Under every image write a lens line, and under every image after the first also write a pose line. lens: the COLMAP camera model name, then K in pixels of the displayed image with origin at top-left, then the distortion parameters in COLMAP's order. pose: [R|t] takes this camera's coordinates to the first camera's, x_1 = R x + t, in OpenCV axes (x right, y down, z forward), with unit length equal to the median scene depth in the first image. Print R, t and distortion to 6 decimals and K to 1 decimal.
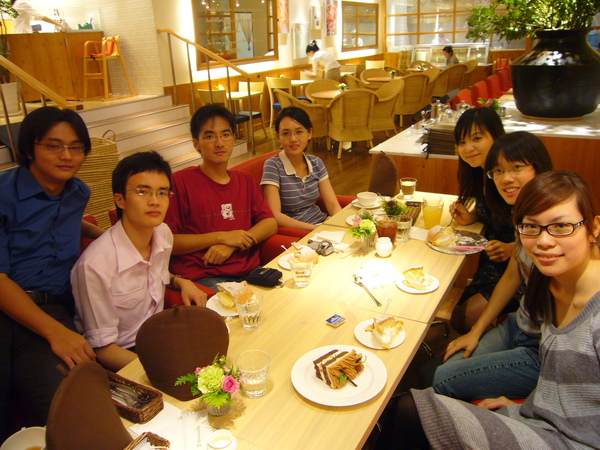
lens RADIAL K [[507.4, 0, 297.0], [0, 507.4, 211.5], [0, 0, 1]] dist [-0.106607, 0.113282]
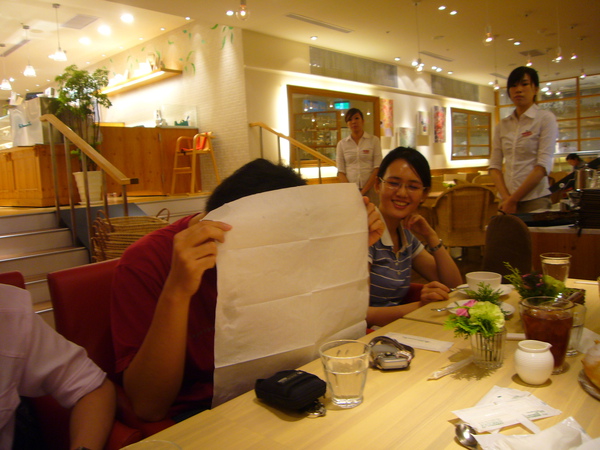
lens RADIAL K [[507.4, 0, 297.0], [0, 507.4, 211.5], [0, 0, 1]] dist [-0.106607, 0.113282]
pose [[0.976747, 0.016309, -0.213774, 0.015558], [-0.066761, 0.970665, -0.230982, 0.013407], [0.203735, 0.239883, 0.949183, 0.120721]]
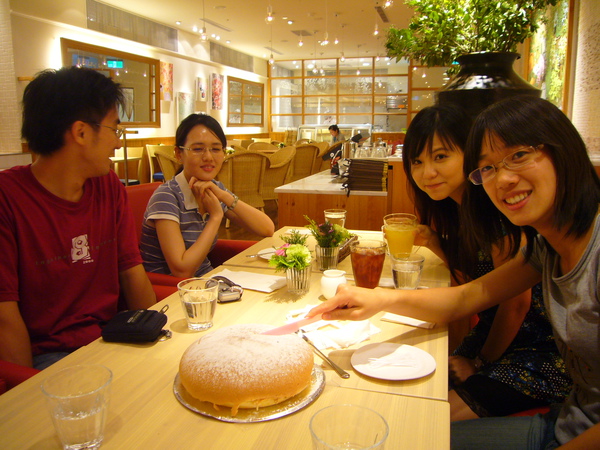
lens RADIAL K [[507.4, 0, 297.0], [0, 507.4, 211.5], [0, 0, 1]] dist [-0.106607, 0.113282]
pose [[0.973448, 0.011360, 0.228628, -0.001643], [0.028637, 0.984878, -0.170866, 0.020618], [-0.227112, 0.172876, 0.958402, 0.094824]]
